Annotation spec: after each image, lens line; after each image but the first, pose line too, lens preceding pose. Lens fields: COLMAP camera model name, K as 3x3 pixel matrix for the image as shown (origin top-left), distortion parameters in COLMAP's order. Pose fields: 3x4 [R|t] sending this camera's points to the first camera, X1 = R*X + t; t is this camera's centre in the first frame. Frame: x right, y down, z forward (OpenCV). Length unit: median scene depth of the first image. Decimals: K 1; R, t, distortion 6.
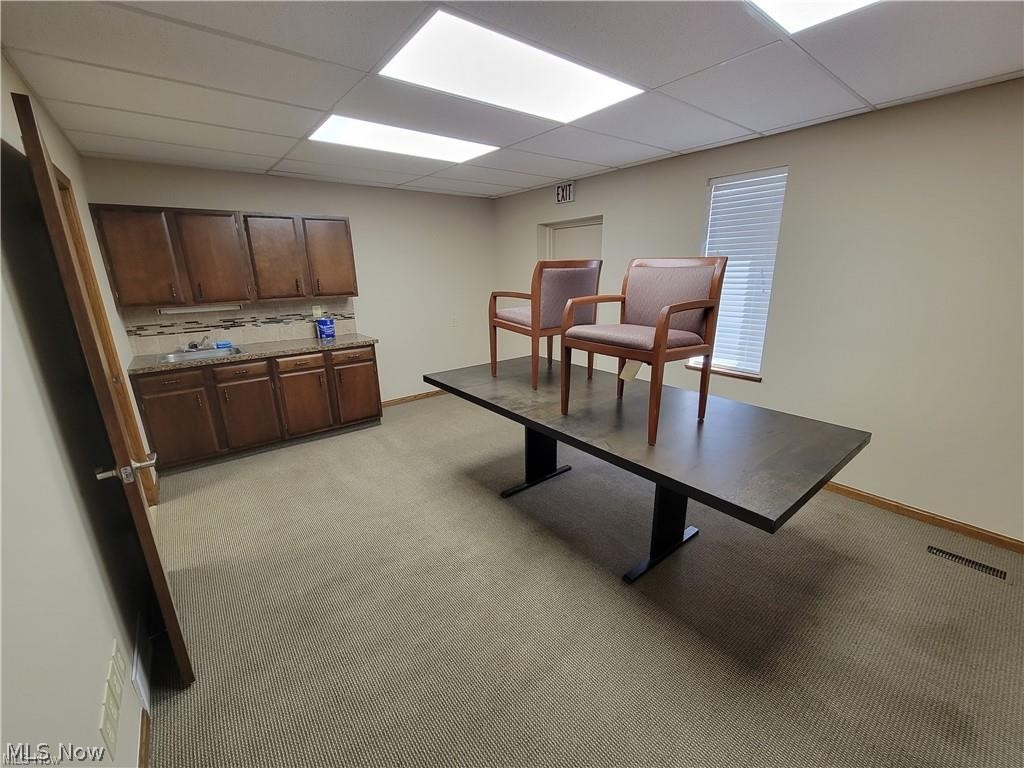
lens RADIAL K [[417.1, 0, 515.6], [0, 417.1, 384.2], [0, 0, 1]] dist [-0.000169, -0.000645]
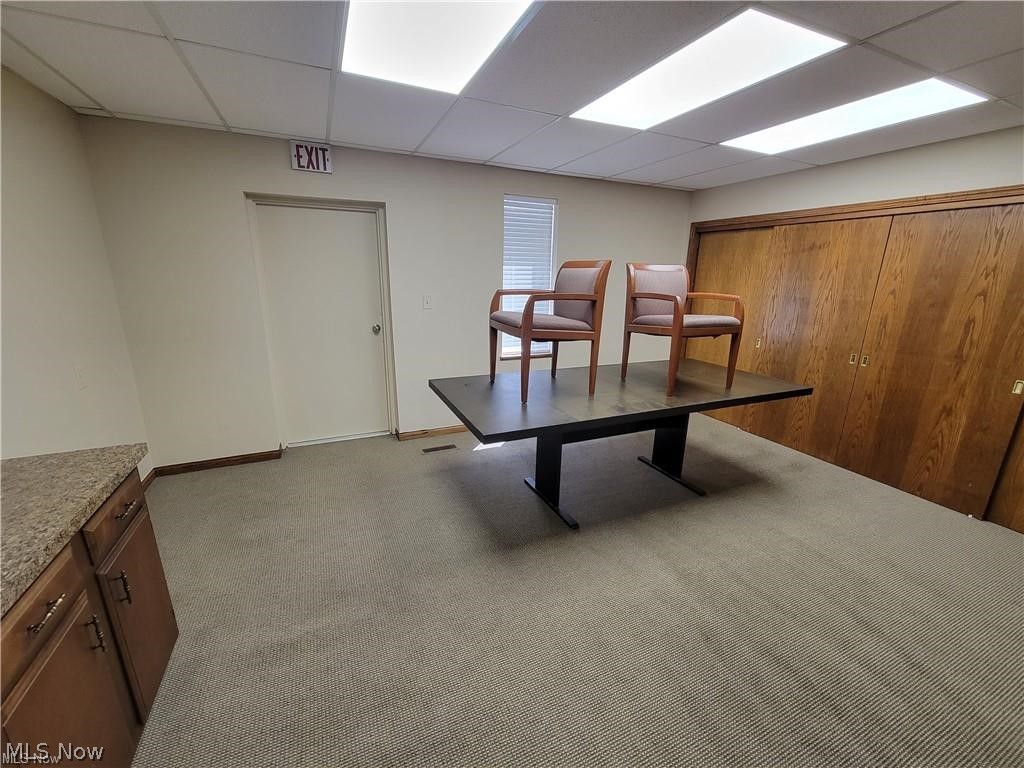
lens RADIAL K [[417.1, 0, 515.6], [0, 417.1, 384.2], [0, 0, 1]] dist [-0.000169, -0.000645]
pose [[0.240796, -0.231439, 0.942578, -0.764972], [0.238714, 0.955444, 0.173615, -0.187749], [-0.940762, 0.183201, 0.285315, 0.762342]]
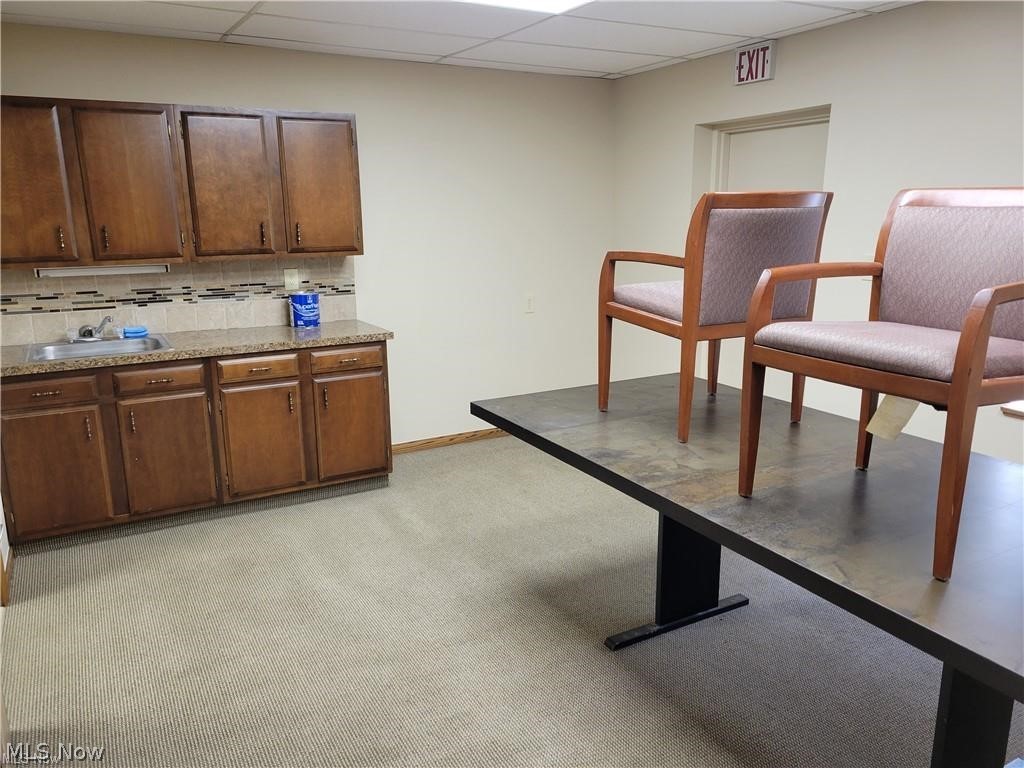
lens RADIAL K [[769.5, 0, 512.8], [0, 769.5, 379.4], [0, 0, 1]] dist [0.054710, -0.029898]
pose [[0.986511, 0.043764, -0.157736, -0.011723], [-0.051842, 0.997526, -0.047469, -0.006869], [0.155269, 0.055006, 0.986340, 0.023565]]
